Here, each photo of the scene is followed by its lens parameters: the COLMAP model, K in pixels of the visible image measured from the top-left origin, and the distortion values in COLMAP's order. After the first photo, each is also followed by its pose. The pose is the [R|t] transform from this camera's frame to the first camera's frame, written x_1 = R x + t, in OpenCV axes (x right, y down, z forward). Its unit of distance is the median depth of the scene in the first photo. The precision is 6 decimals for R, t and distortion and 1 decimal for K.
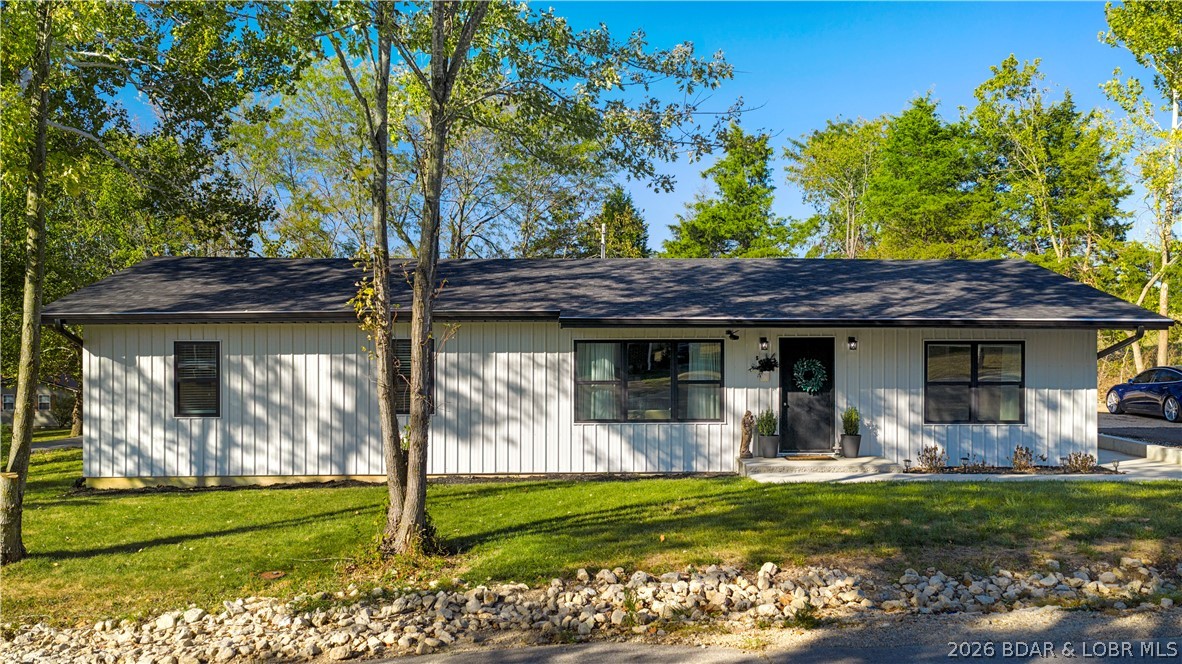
lens RADIAL K [[987.0, 0, 596.2], [0, 987.0, 333.9], [0, 0, 1]] dist [0.042405, -0.049599]
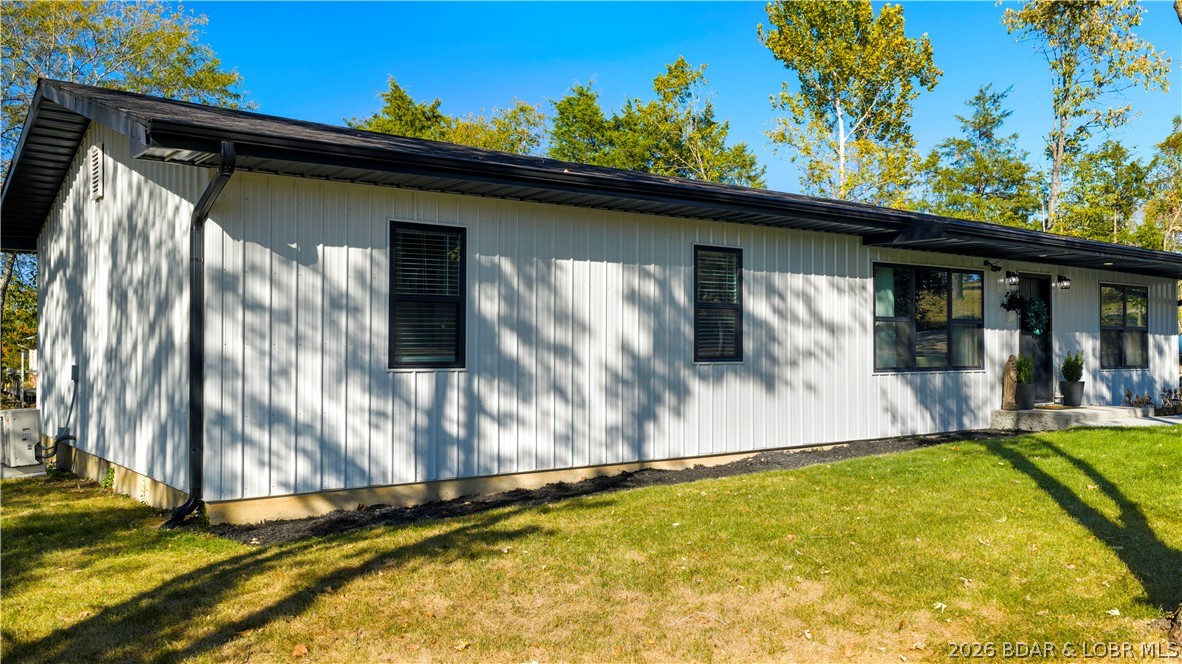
lens RADIAL K [[987.0, 0, 591.2], [0, 987.0, 328.5], [0, 0, 1]] dist [0.042405, -0.049599]
pose [[0.779015, 0.020479, 0.626671, -0.657677], [-0.000420, 0.999483, -0.032140, 0.081521], [-0.627005, 0.024774, 0.778621, 0.549391]]
